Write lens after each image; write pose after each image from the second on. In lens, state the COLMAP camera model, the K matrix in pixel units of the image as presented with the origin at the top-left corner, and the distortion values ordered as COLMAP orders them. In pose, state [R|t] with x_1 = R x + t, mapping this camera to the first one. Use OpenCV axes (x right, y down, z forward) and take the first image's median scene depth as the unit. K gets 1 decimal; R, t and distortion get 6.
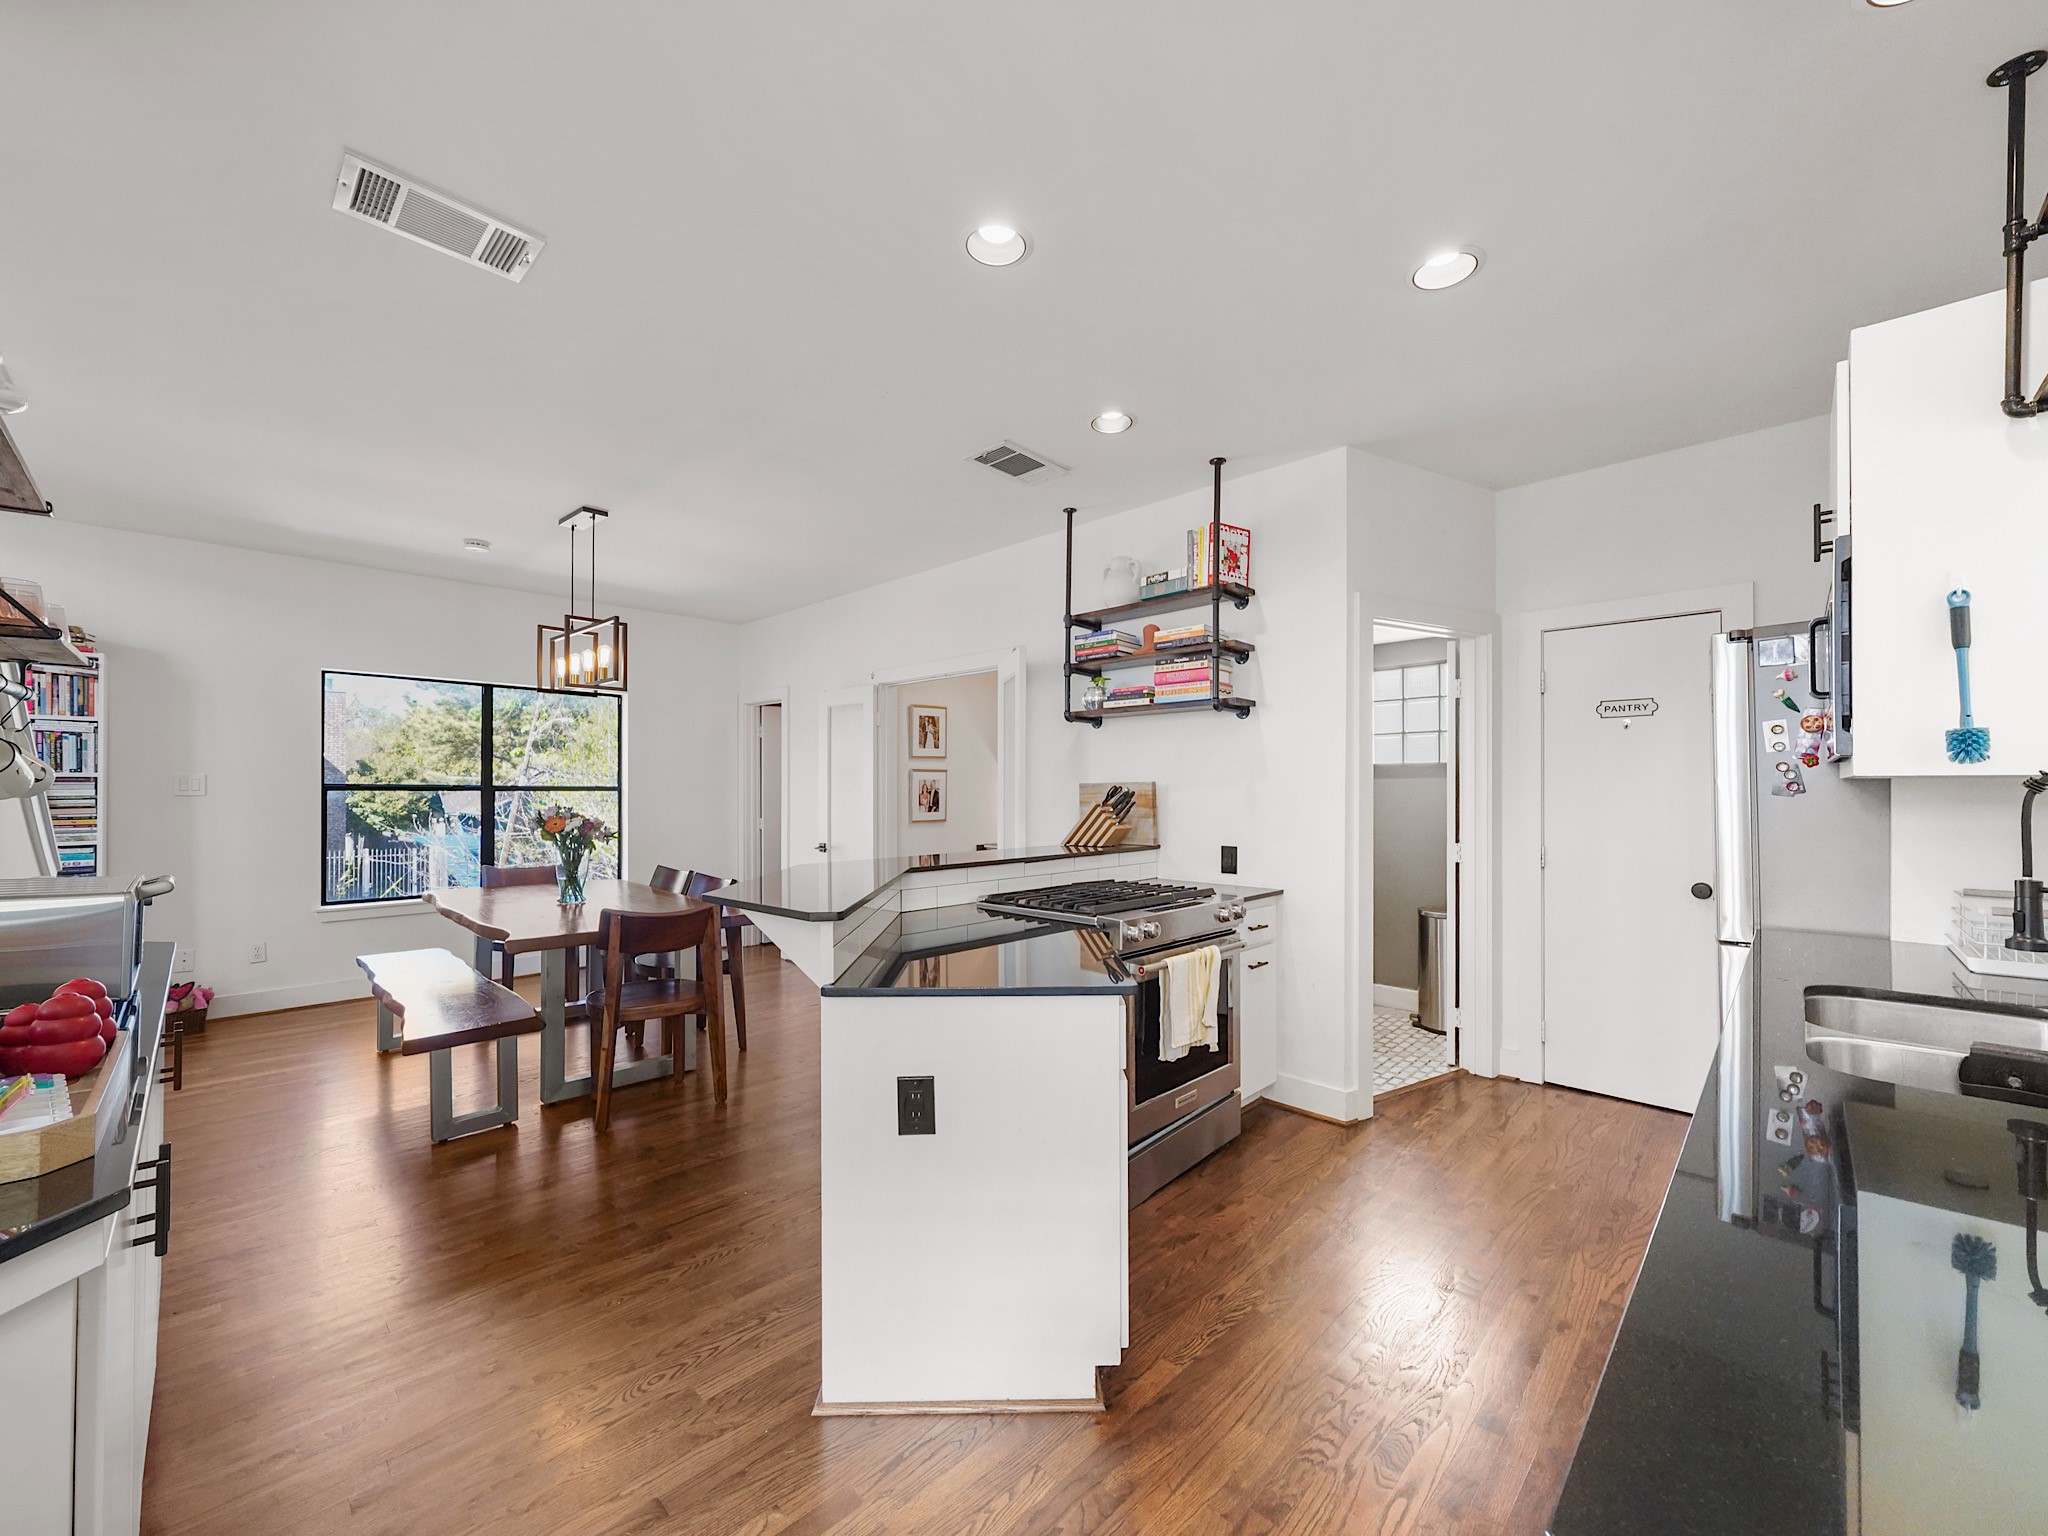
lens RADIAL K [[803.3, 0, 1036.9], [0, 803.3, 786.9], [0, 0, 1]] dist [-0.002552, -0.000163]
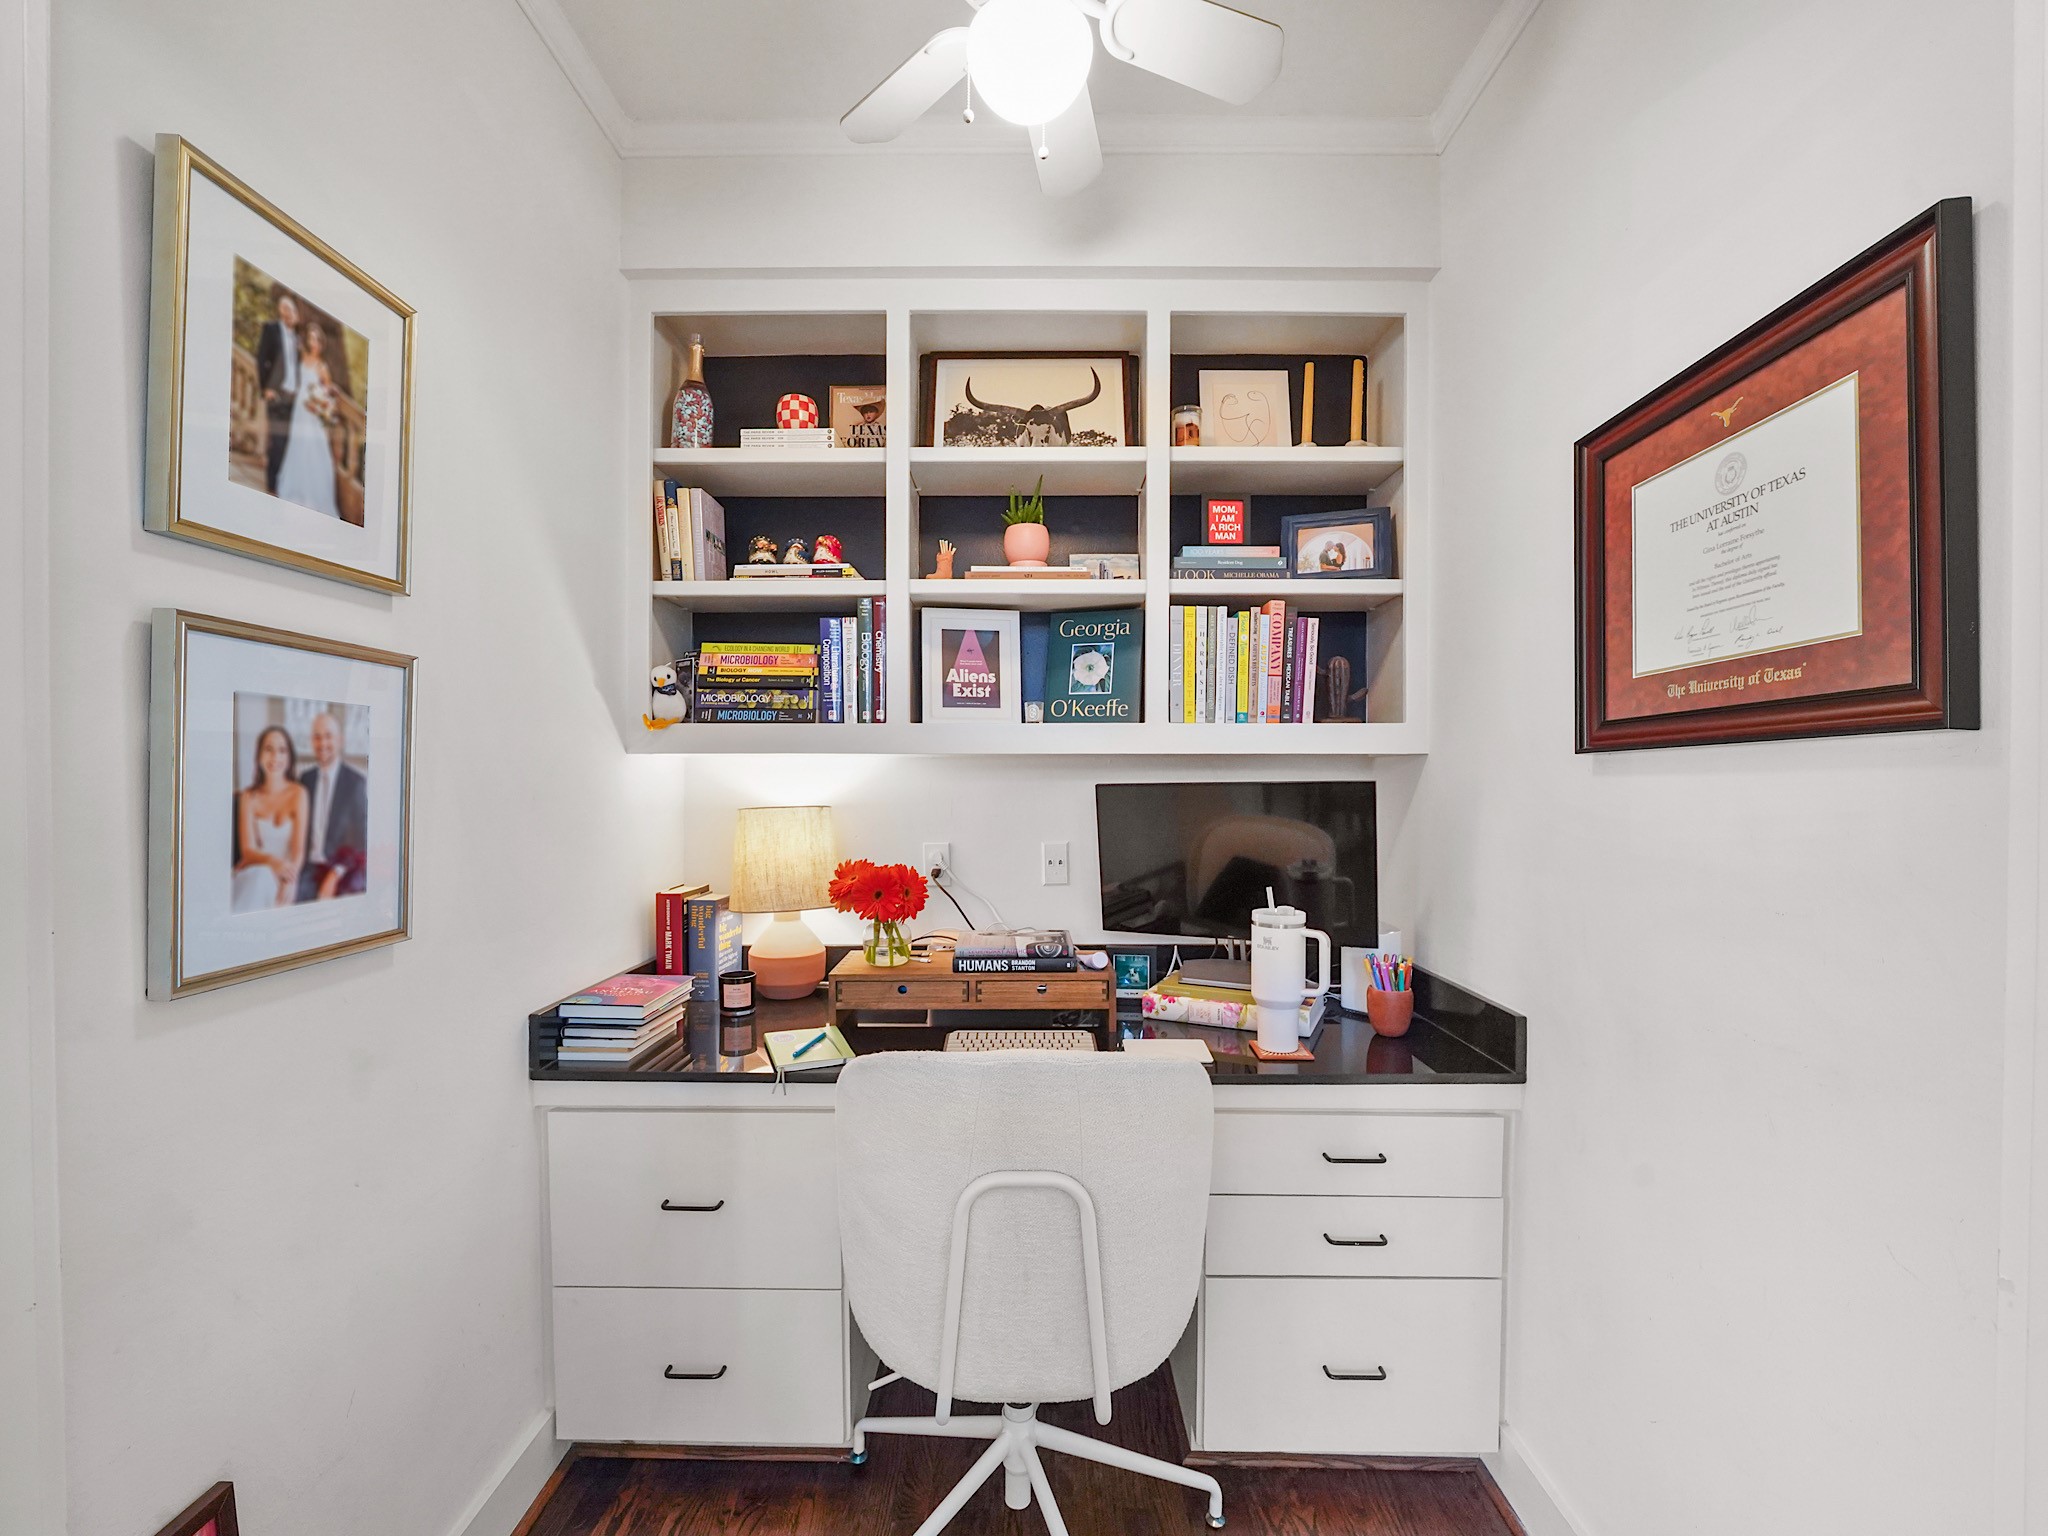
lens RADIAL K [[891.9, 0, 1023.8], [0, 891.9, 771.7], [0, 0, 1]] dist [-0.001788, -0.000265]
pose [[0.735323, 0.002478, 0.677713, -0.148477], [-0.003300, 0.999995, -0.000075, 0.004885], [-0.677709, -0.002181, 0.735327, 0.771635]]
